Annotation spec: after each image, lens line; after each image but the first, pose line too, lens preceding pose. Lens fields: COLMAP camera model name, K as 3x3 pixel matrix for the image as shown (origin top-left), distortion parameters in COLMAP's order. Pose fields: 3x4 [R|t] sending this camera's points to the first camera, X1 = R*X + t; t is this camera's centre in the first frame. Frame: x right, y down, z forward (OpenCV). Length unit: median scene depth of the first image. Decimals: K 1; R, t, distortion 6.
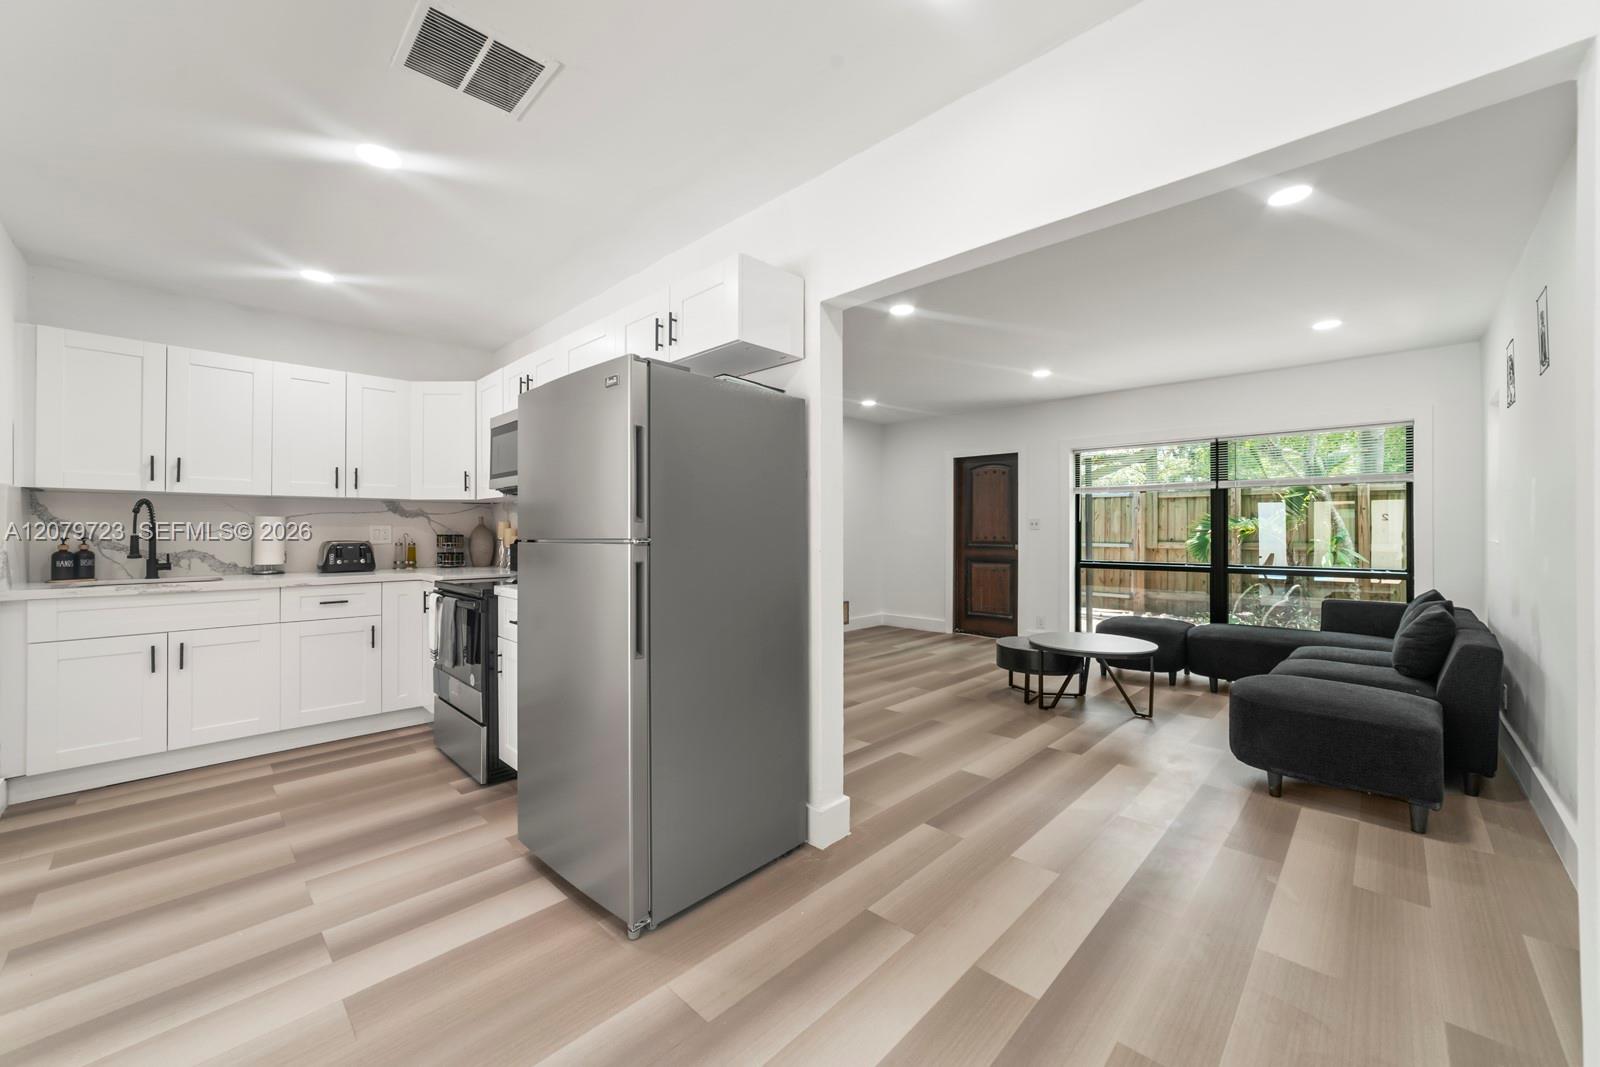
lens RADIAL K [[597.1, 0, 815.2], [0, 597.1, 527.3], [0, 0, 1]] dist [-0.003587, 0.000085]
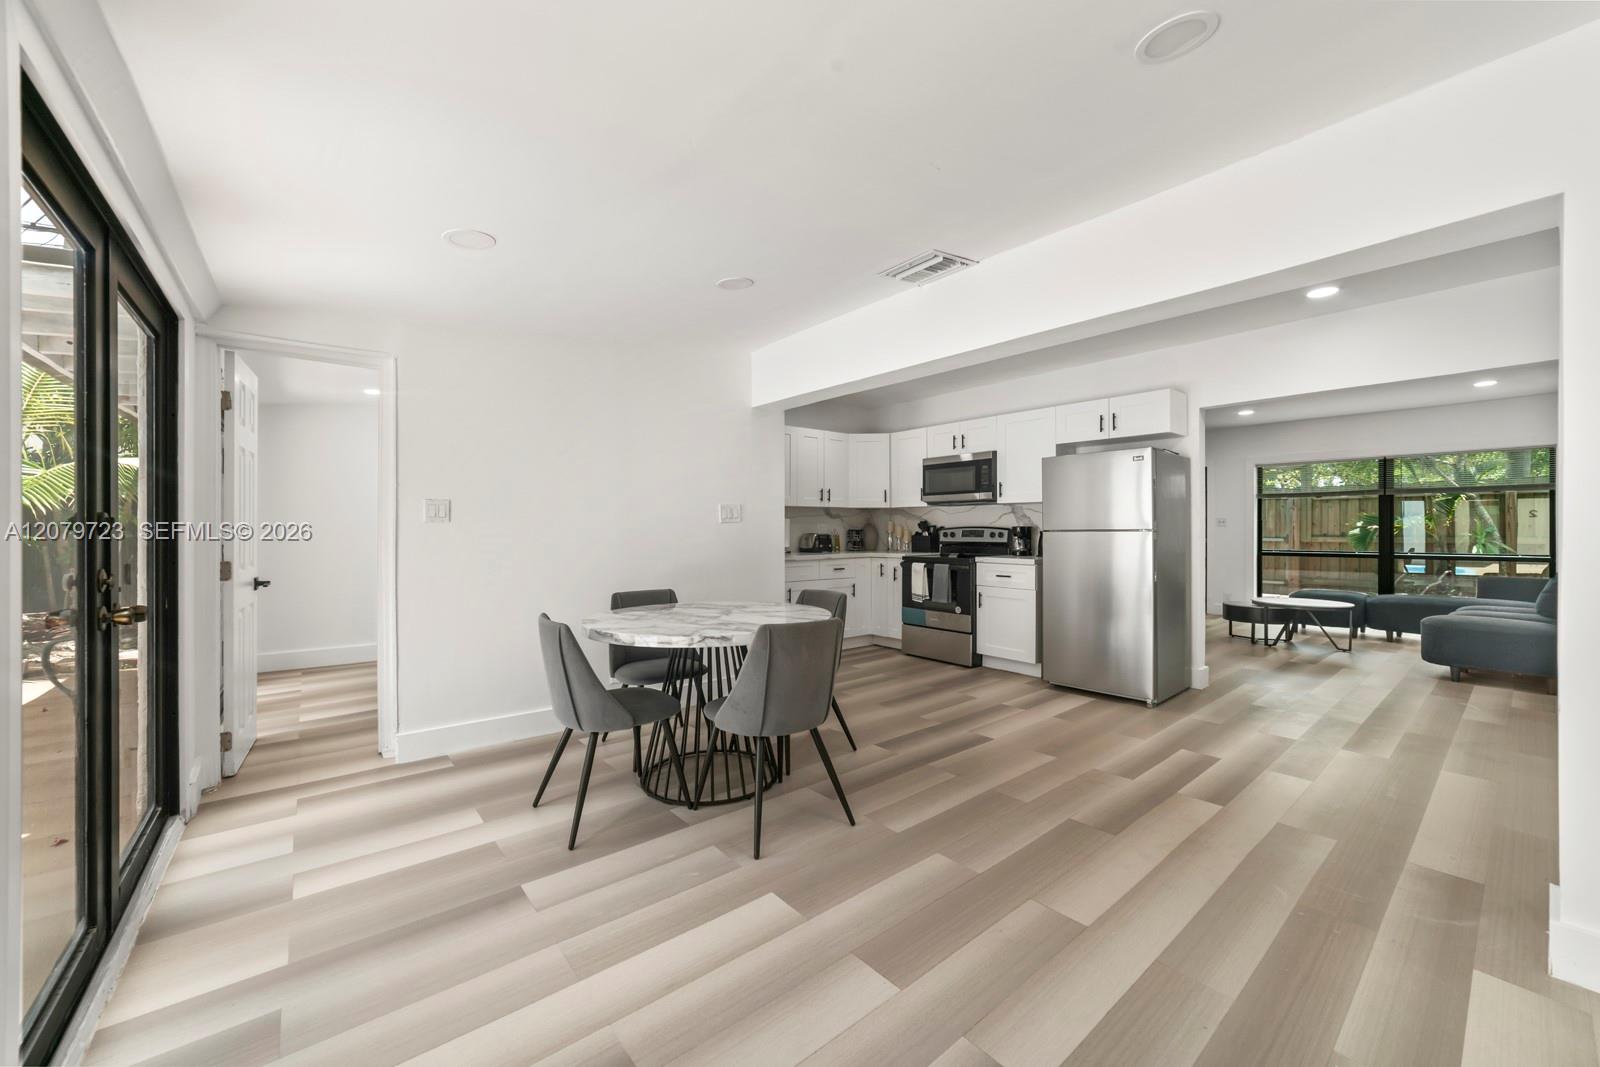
lens RADIAL K [[597.1, 0, 785.2], [0, 597.1, 538.6], [0, 0, 1]] dist [-0.003587, 0.000085]
pose [[0.991025, -0.005859, -0.133549, -0.449907], [0.008503, 0.999779, 0.019237, -0.004408], [0.133407, -0.020200, 0.990855, -0.467797]]
